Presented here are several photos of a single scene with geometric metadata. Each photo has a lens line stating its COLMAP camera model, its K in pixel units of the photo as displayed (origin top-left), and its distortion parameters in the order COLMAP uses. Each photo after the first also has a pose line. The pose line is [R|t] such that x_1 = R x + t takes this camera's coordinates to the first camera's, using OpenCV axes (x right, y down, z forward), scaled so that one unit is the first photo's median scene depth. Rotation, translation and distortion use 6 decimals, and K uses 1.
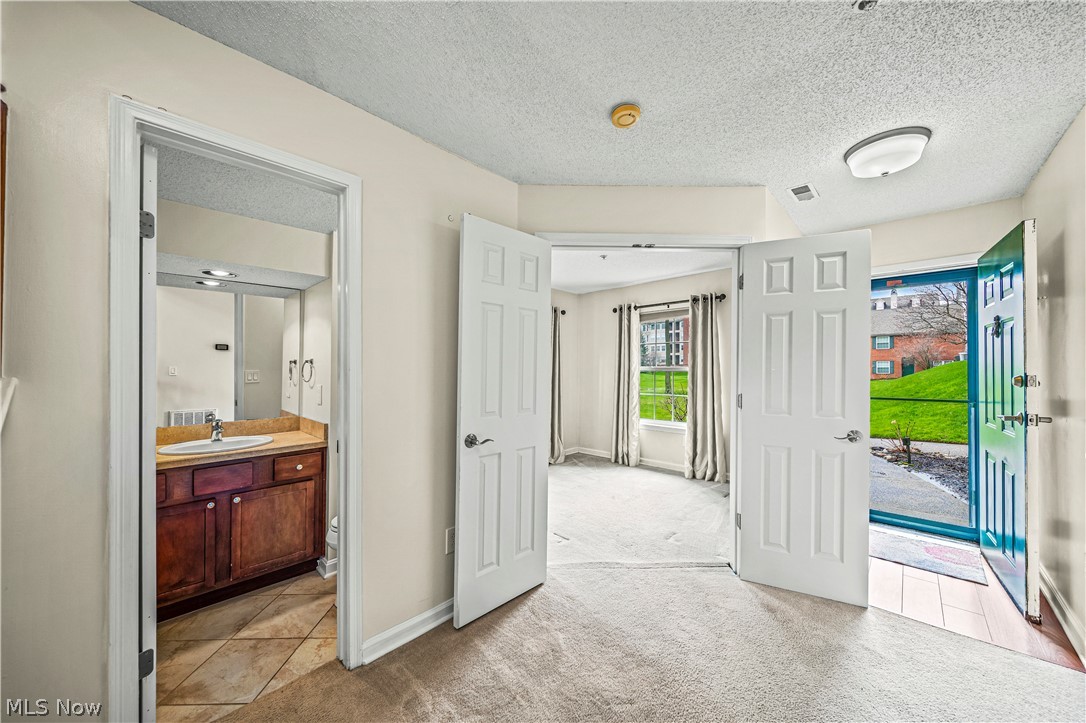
lens RADIAL K [[379.5, 0, 539.6], [0, 379.5, 360.1], [0, 0, 1]] dist [-0.000441, -0.000195]
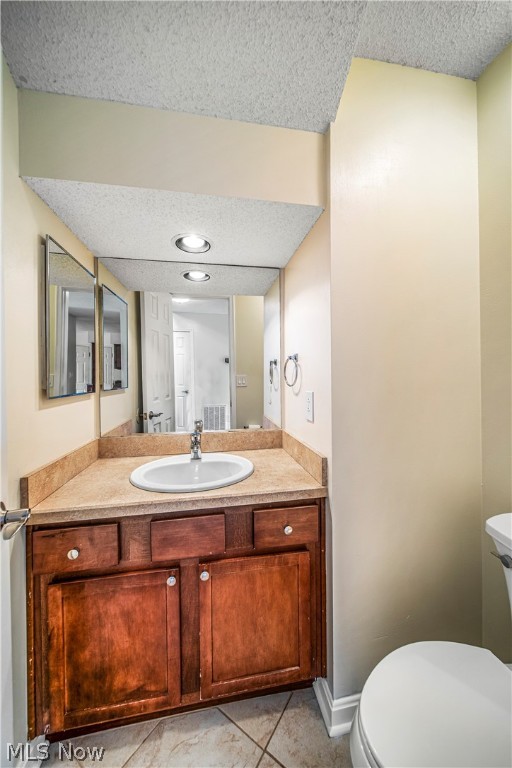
lens RADIAL K [[281.7, 0, 258.8], [0, 281.7, 372.3], [0, 0, 1]] dist [-0.000153, -0.000024]
pose [[0.813468, -0.014397, -0.581431, -0.409375], [0.021654, 0.999750, 0.005541, 0.030839], [0.581206, -0.017098, 0.813577, 0.617282]]
